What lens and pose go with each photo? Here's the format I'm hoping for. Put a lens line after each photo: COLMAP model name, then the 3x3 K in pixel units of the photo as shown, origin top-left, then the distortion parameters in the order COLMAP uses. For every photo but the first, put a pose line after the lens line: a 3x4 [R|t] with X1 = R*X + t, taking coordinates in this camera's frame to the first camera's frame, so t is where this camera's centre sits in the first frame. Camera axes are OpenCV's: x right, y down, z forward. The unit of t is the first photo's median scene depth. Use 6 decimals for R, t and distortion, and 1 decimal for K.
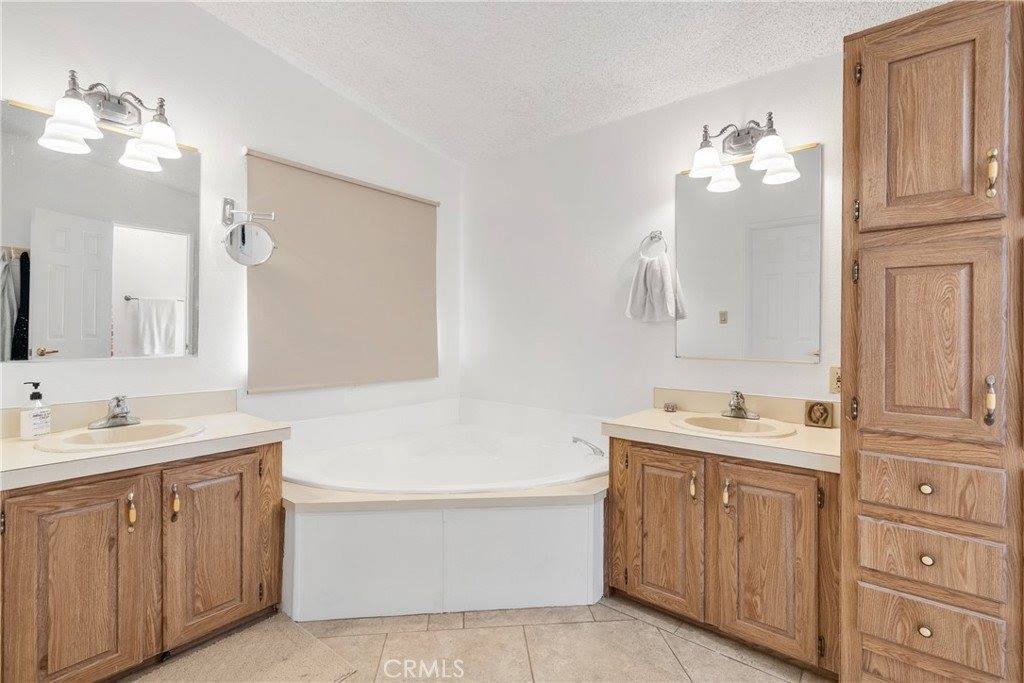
lens RADIAL K [[472.6, 0, 515.7], [0, 472.6, 343.1], [0, 0, 1]] dist [0.001758, 0.000331]
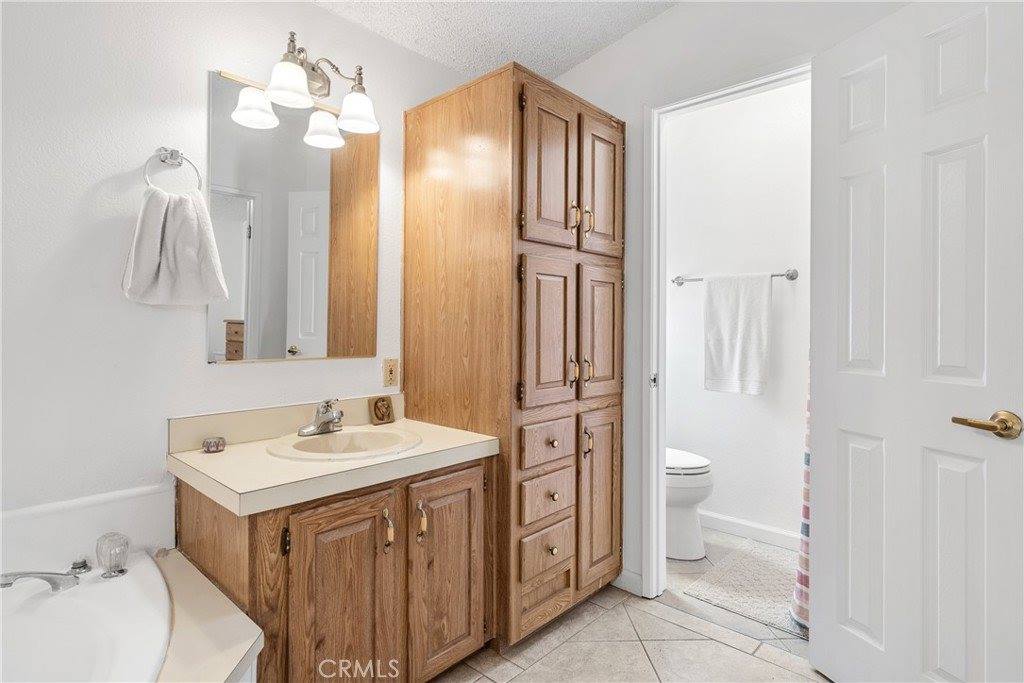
lens RADIAL K [[531.8, 0, 513.9], [0, 531.8, 329.4], [0, 0, 1]] dist [0.000050, 0.000052]
pose [[0.045013, -0.011792, 0.998917, -0.417210], [0.016326, 0.999805, 0.011066, -0.019547], [-0.998853, 0.015810, 0.045196, 0.692791]]
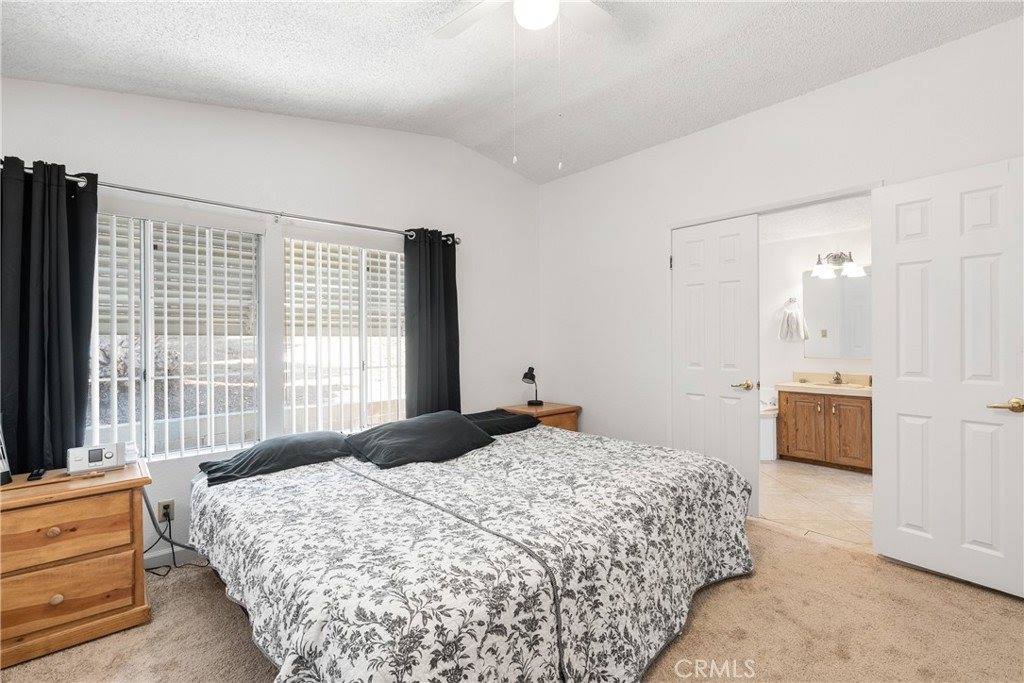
lens RADIAL K [[472.6, 0, 515.7], [0, 472.6, 343.1], [0, 0, 1]] dist [0.001758, 0.000331]
pose [[0.989023, -0.010655, -0.147378, -0.778109], [0.007868, 0.999779, -0.019476, -0.004391], [0.147553, 0.018102, 0.988888, -1.593103]]
